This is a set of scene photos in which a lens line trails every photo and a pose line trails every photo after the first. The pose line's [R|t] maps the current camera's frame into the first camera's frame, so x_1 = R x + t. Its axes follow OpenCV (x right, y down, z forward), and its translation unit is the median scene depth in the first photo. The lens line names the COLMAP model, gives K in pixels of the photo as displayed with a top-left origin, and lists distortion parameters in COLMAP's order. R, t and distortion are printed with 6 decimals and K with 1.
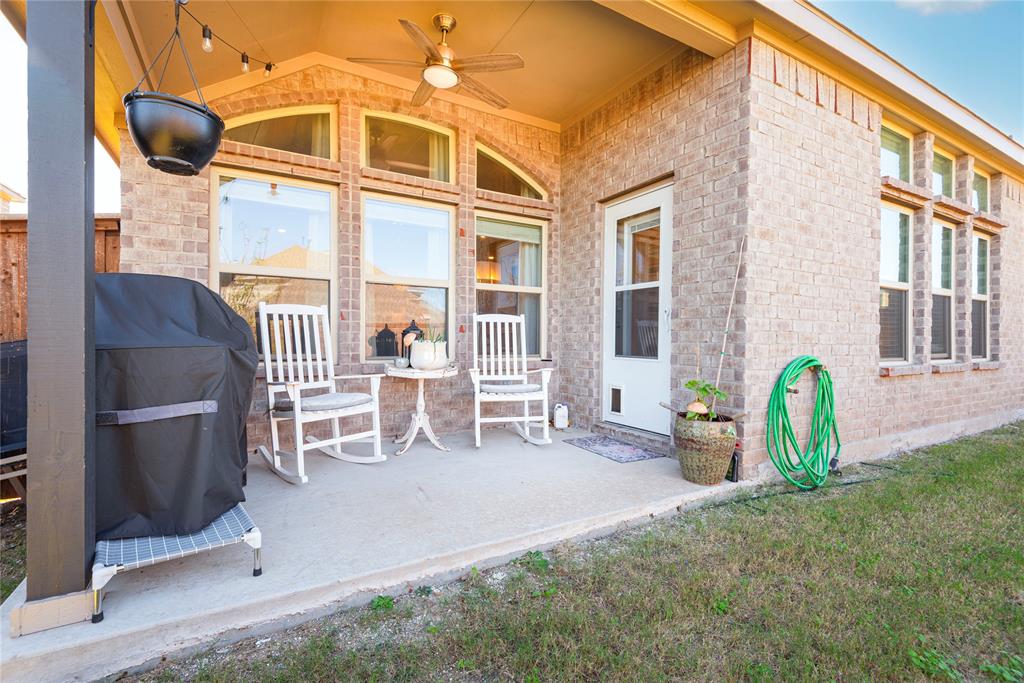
lens RADIAL K [[464.5, 0, 513.1], [0, 464.5, 340.8], [0, 0, 1]] dist [0.001891, -0.005634]
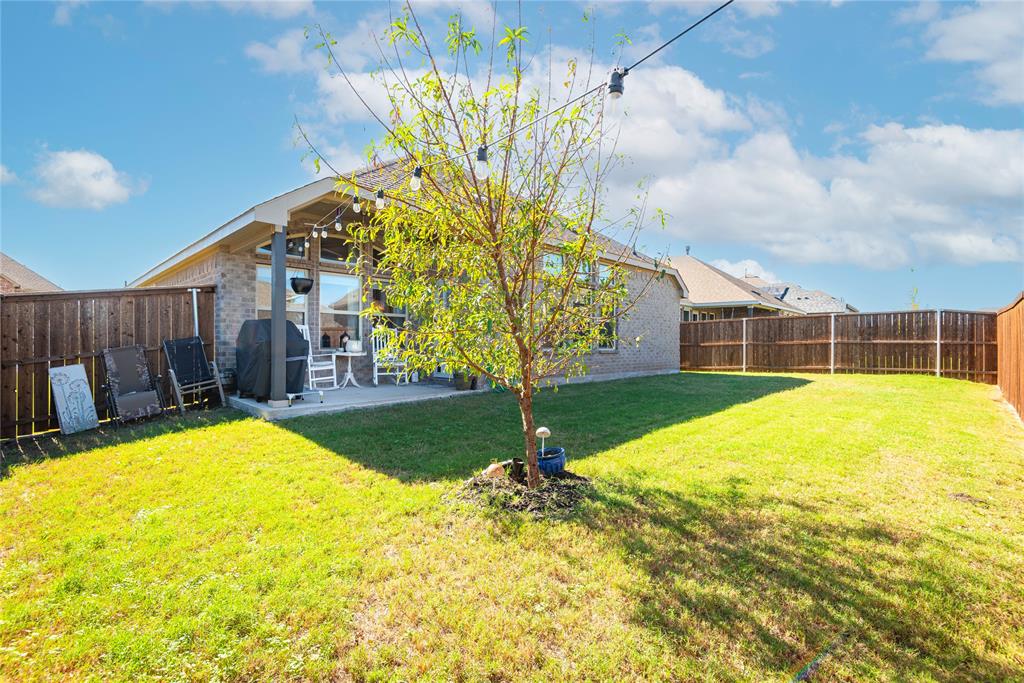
lens RADIAL K [[464.5, 0, 512.6], [0, 464.5, 339.4], [0, 0, 1]] dist [0.001891, -0.005634]
pose [[0.964051, 0.000169, 0.265717, -0.034019], [0.001963, 0.999968, -0.007759, 0.015466], [-0.265710, 0.008002, 0.964020, -1.418539]]
